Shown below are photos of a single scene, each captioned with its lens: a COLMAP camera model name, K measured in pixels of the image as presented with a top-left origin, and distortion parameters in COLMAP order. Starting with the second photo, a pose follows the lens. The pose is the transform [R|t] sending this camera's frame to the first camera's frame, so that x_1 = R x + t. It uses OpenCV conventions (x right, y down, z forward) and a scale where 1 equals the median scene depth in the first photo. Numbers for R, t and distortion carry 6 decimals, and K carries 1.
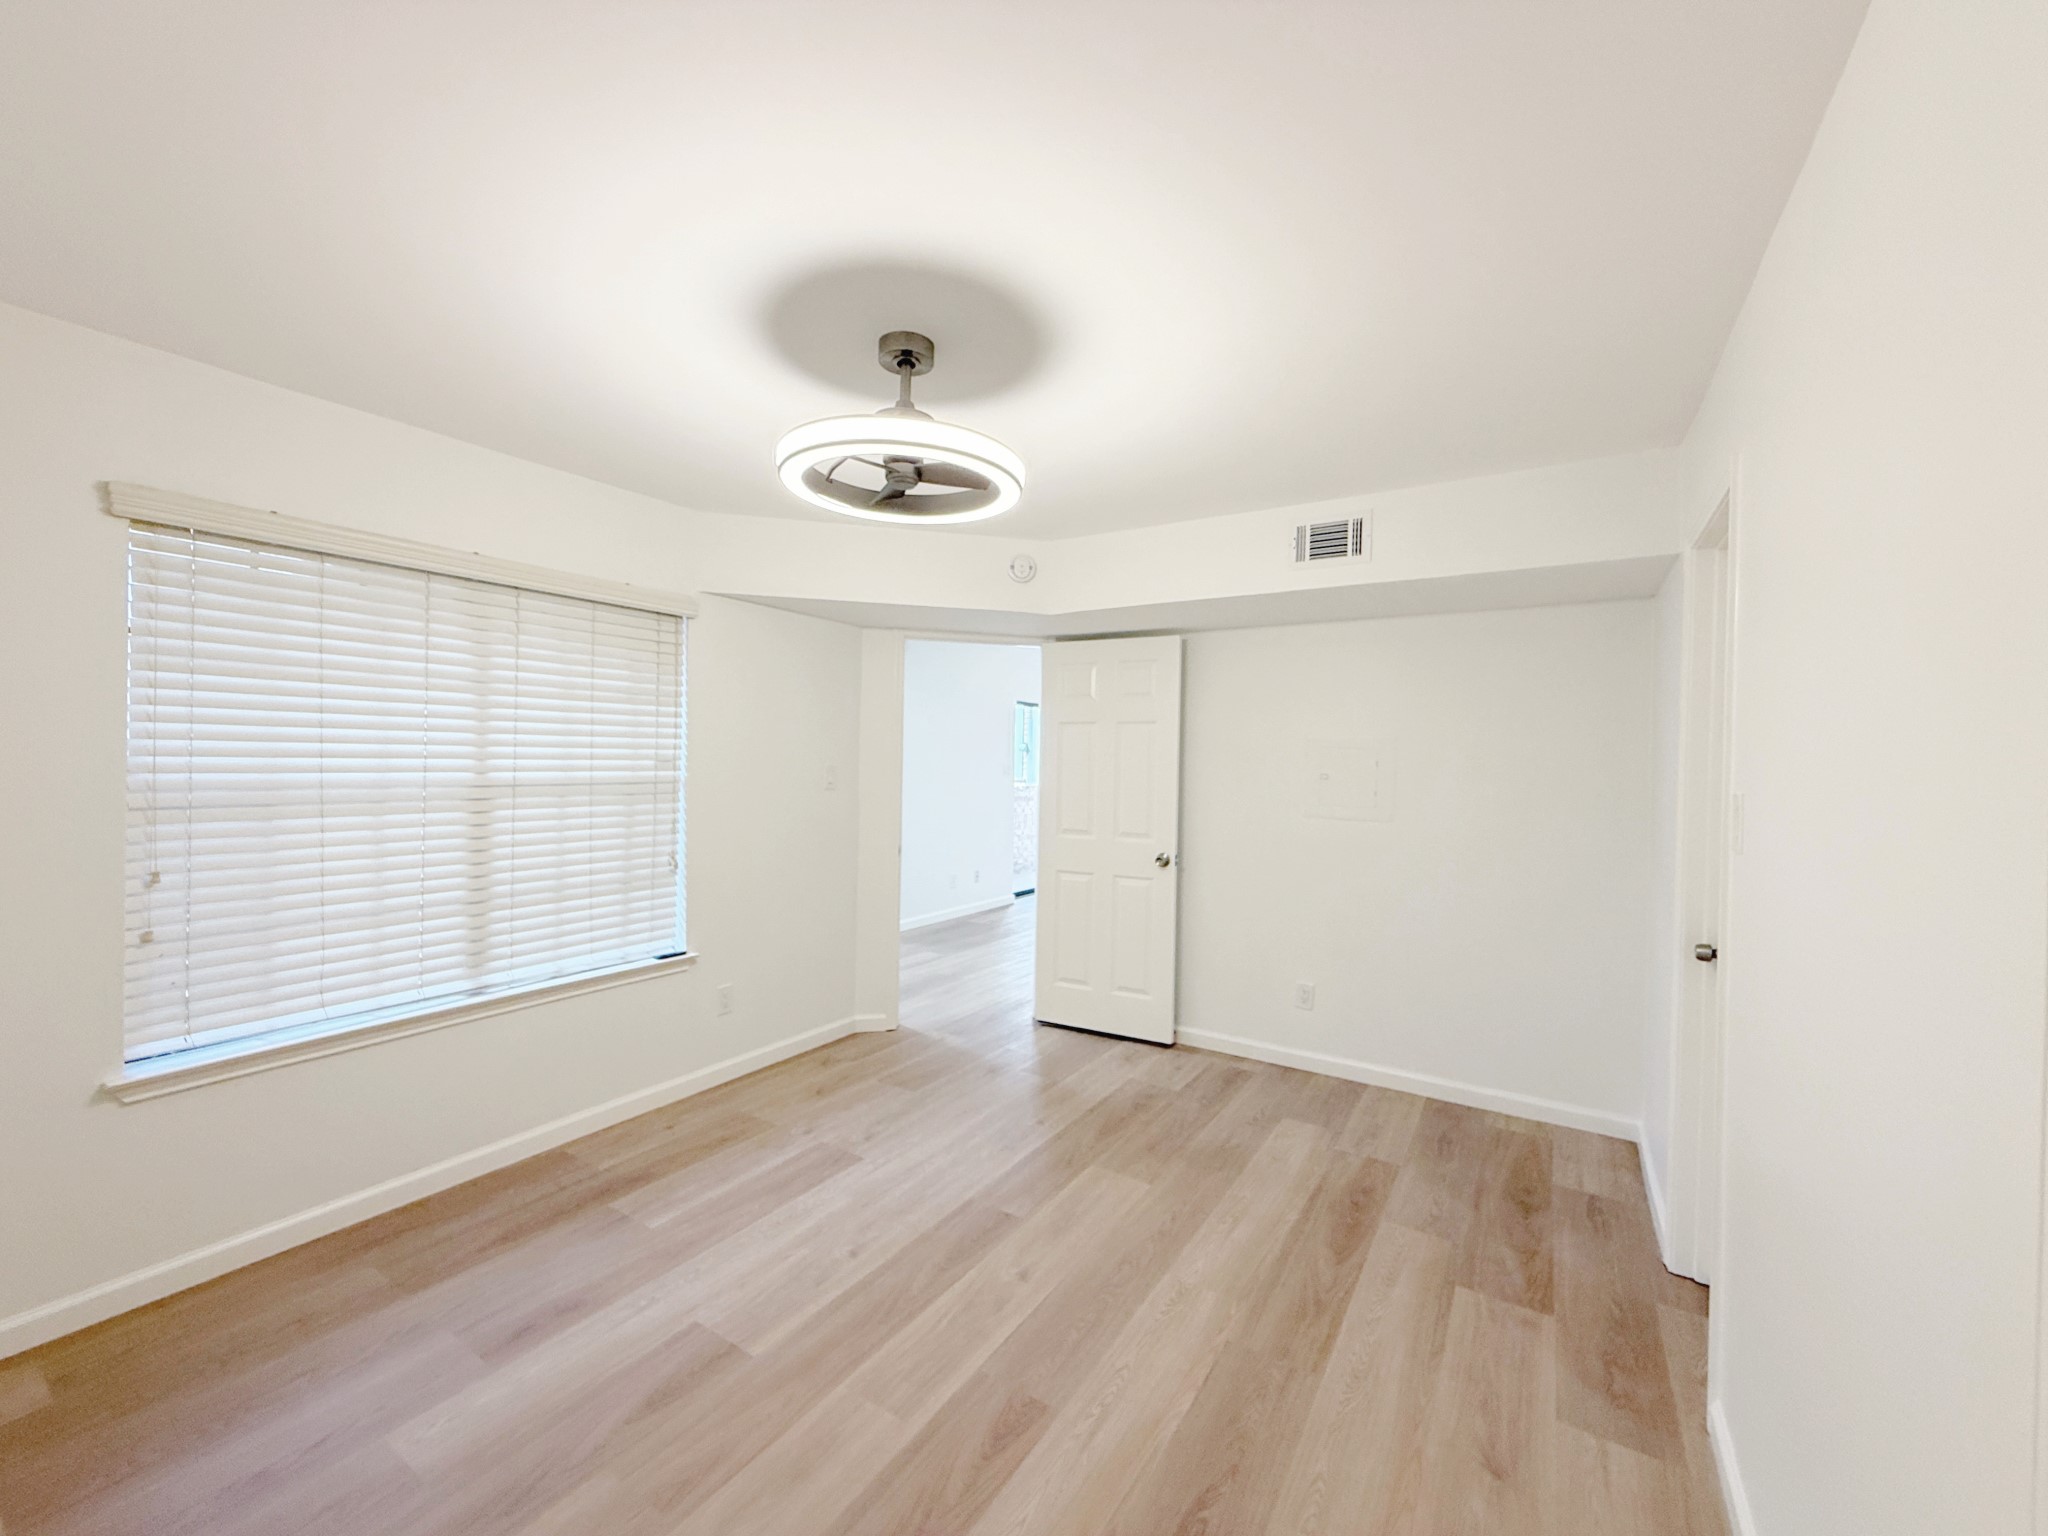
lens RADIAL K [[817.9, 0, 1016.6], [0, 817.9, 768.1], [0, 0, 1]] dist [-0.000653, 0.000805]
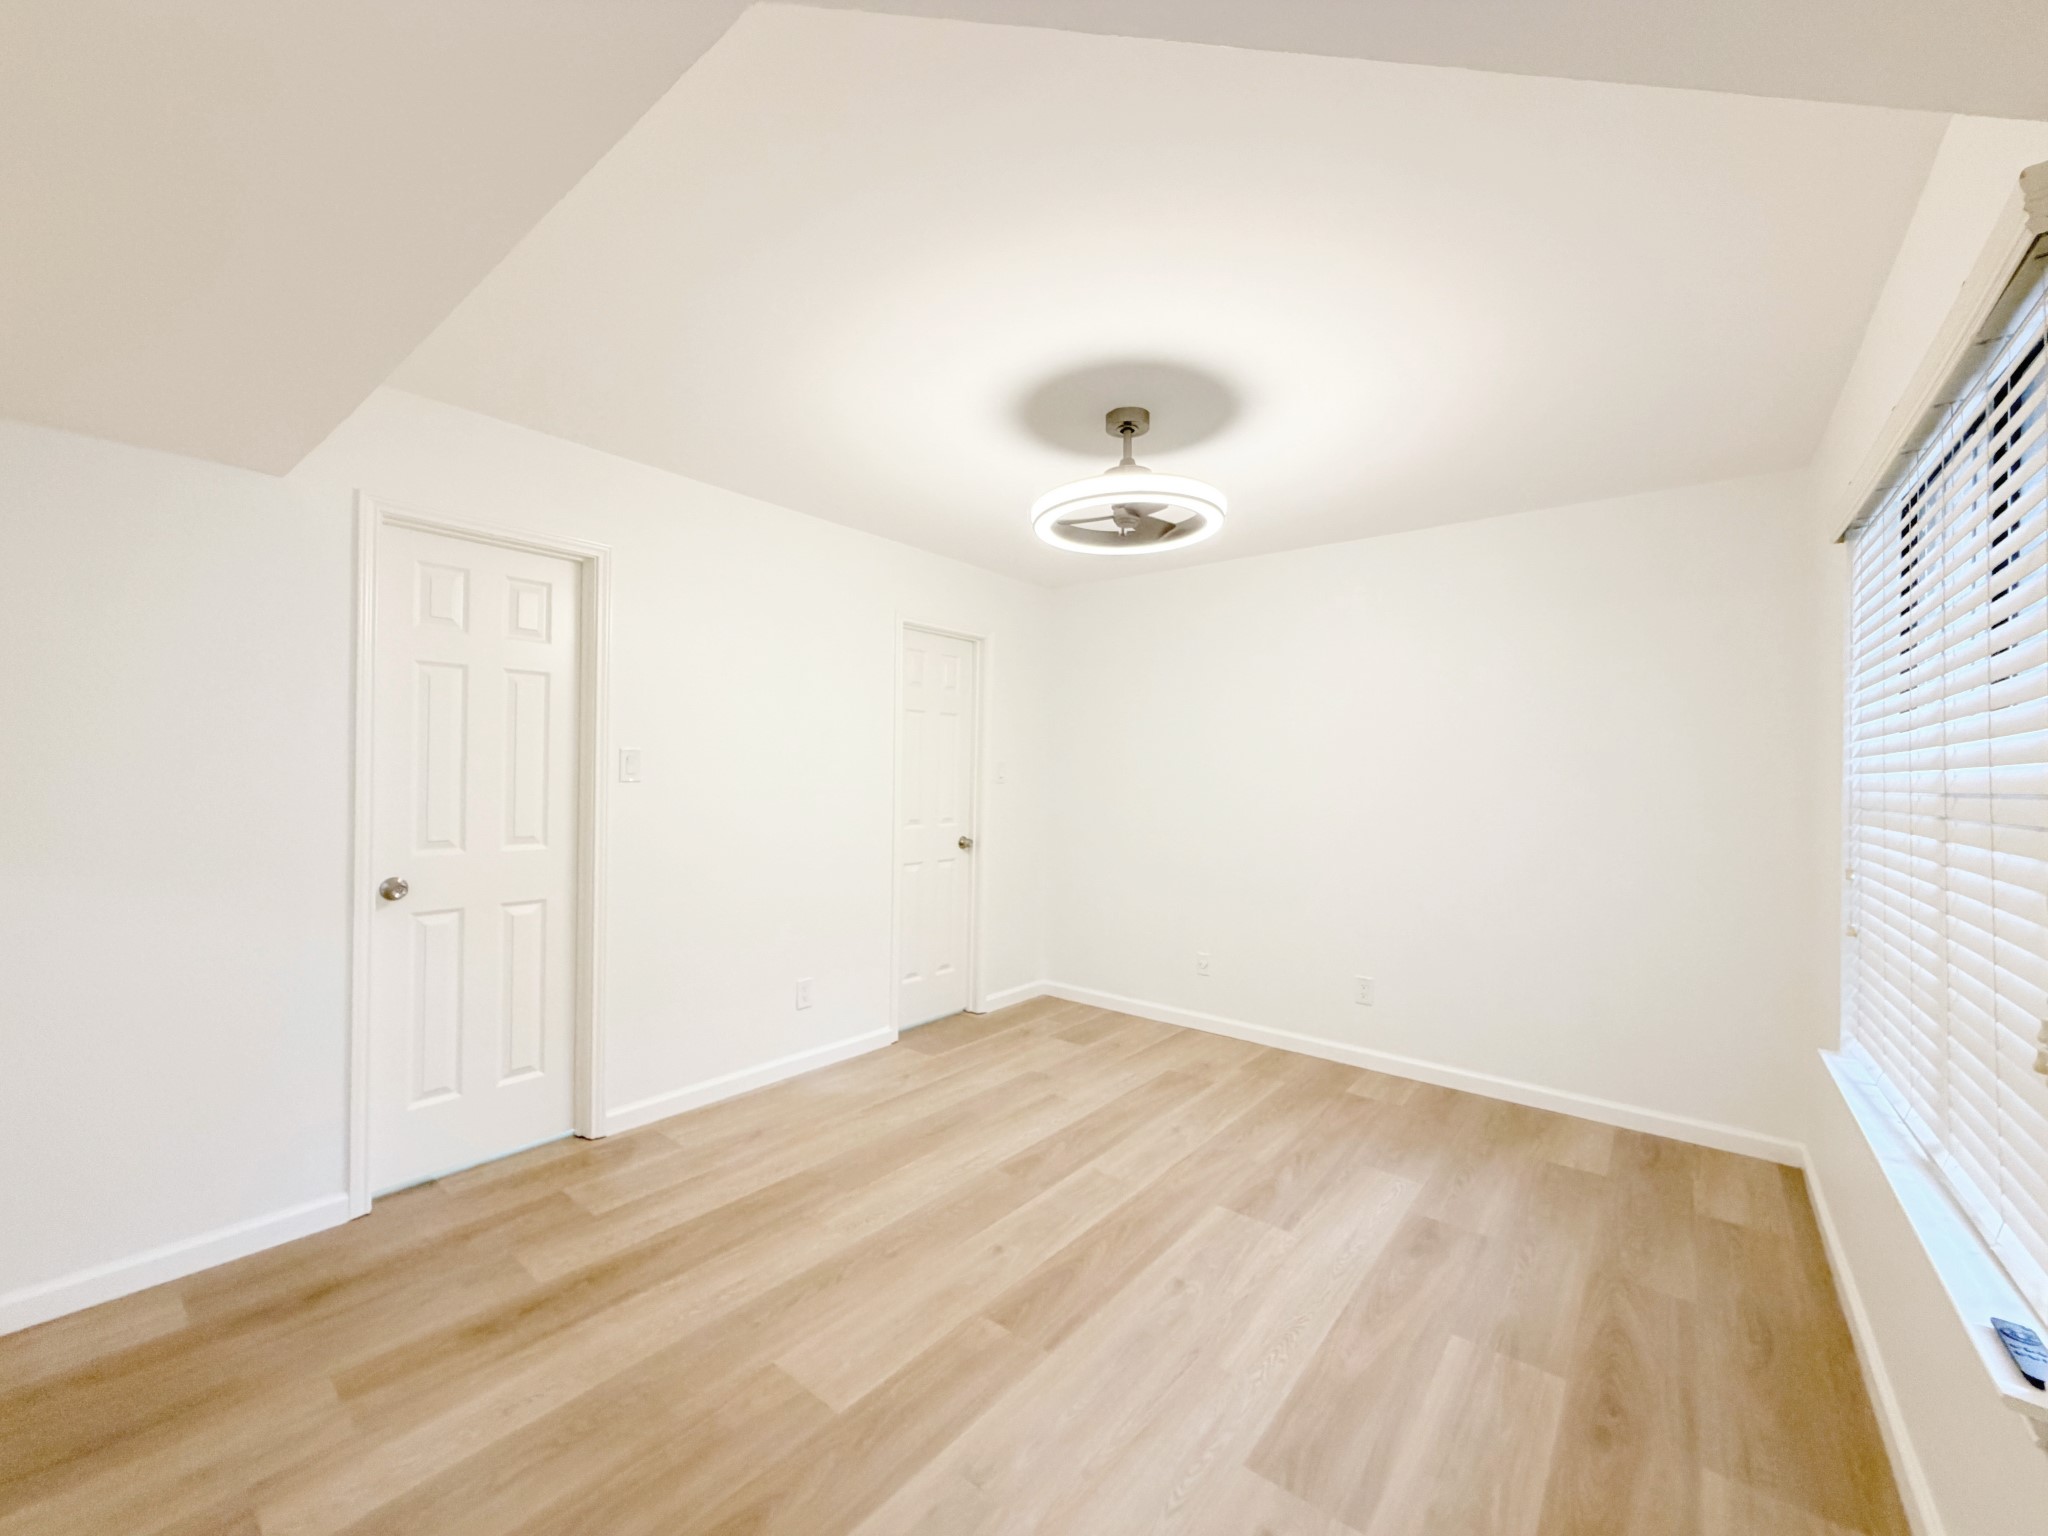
lens RADIAL K [[817.9, 0, 1016.6], [0, 817.9, 768.1], [0, 0, 1]] dist [-0.000653, 0.000805]
pose [[-0.993810, -0.033262, 0.105994, -0.102095], [-0.033356, 0.999443, 0.000889, 0.030822], [-0.105965, -0.002652, -0.994366, 2.028318]]
